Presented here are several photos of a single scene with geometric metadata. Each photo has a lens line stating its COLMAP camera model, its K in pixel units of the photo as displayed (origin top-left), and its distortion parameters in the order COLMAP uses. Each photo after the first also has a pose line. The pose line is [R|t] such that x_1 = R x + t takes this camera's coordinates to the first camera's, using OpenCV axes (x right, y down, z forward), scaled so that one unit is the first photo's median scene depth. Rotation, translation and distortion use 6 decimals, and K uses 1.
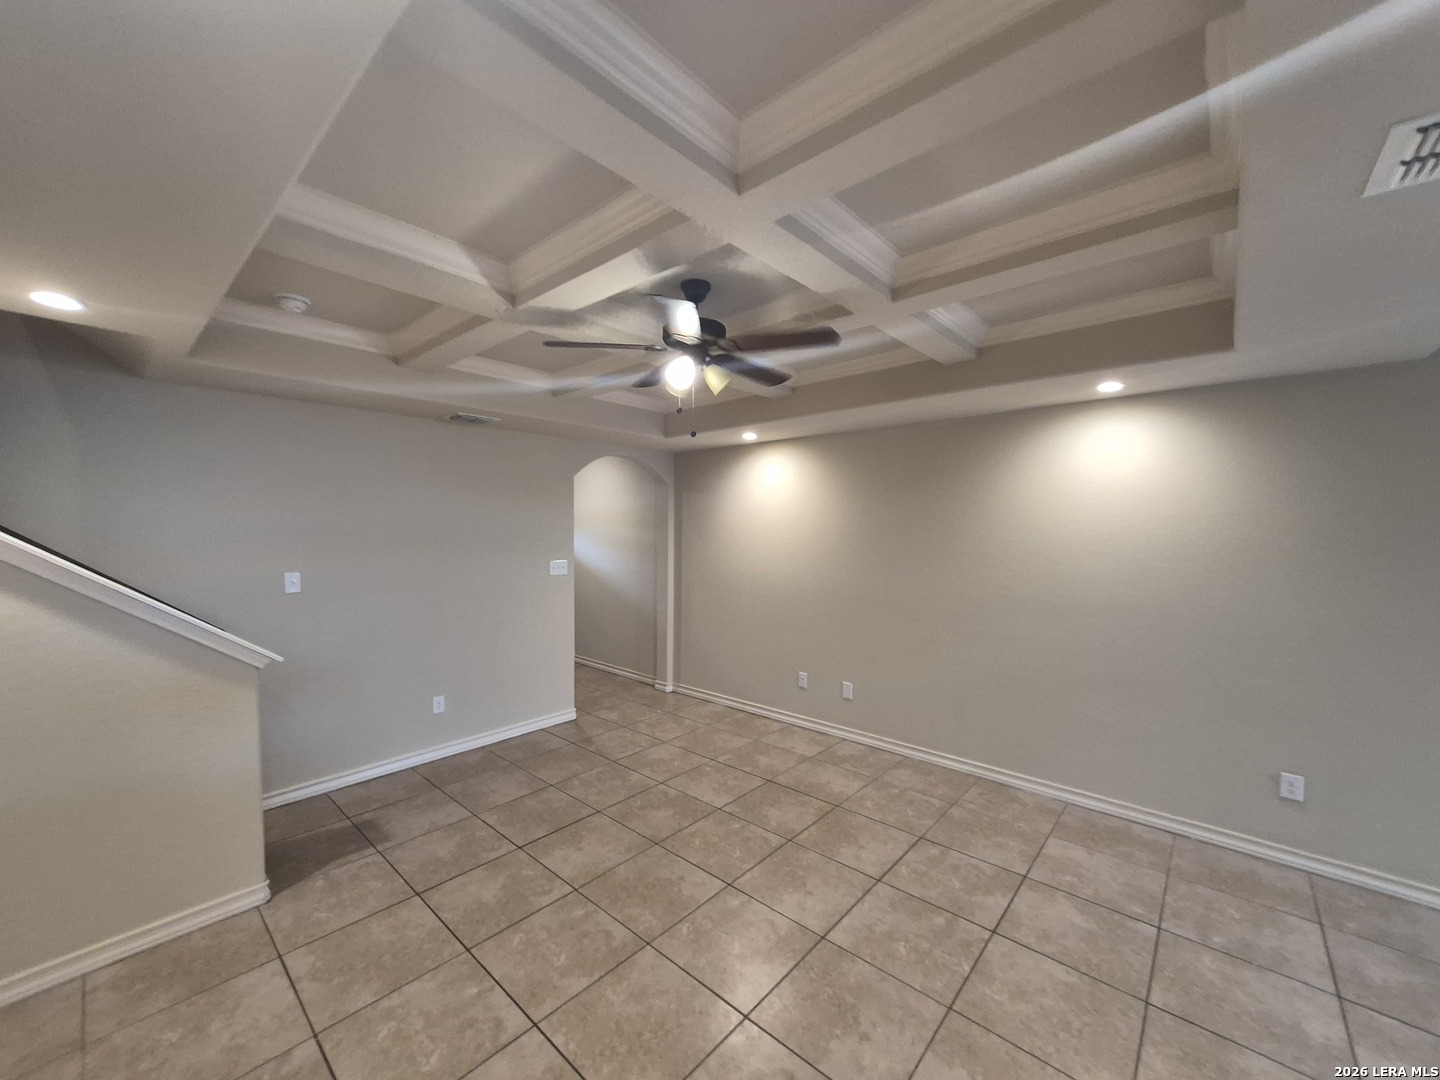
lens RADIAL K [[566.2, 0, 709.2], [0, 566.2, 548.1], [0, 0, 1]] dist [0.010173, -0.000053]
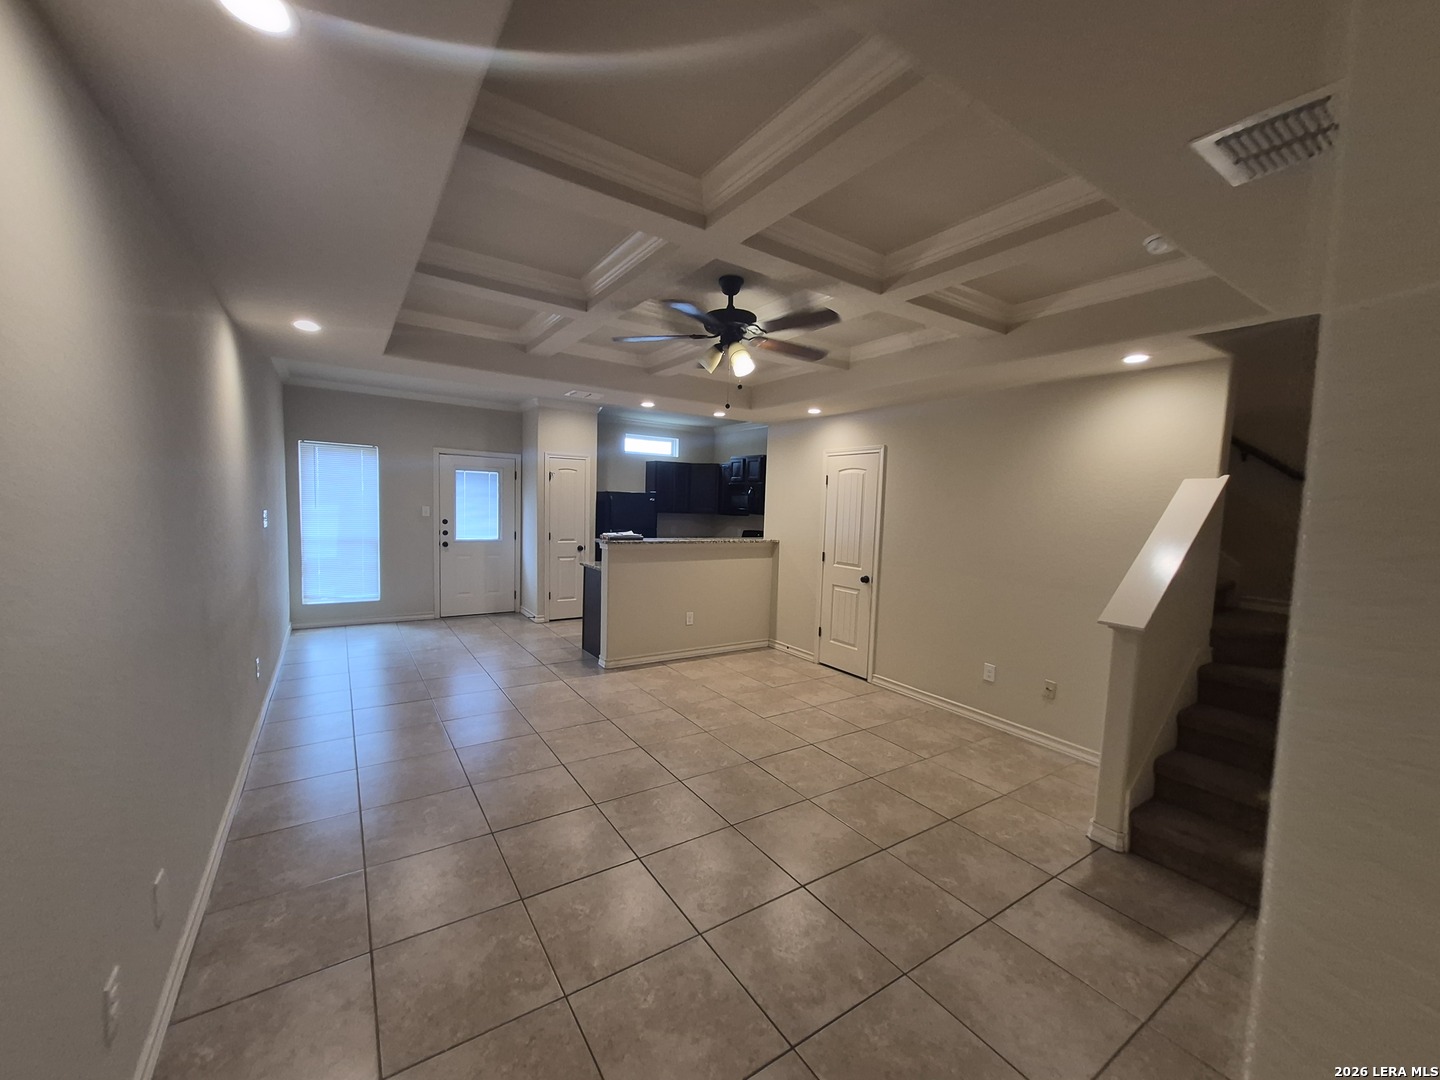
lens RADIAL K [[566.2, 0, 709.2], [0, 566.2, 548.1], [0, 0, 1]] dist [0.010173, -0.000053]
pose [[-0.967523, -0.059963, 0.245569, -0.251580], [-0.031108, 0.992318, 0.119742, -0.034770], [-0.250863, 0.108214, -0.961955, 1.814437]]
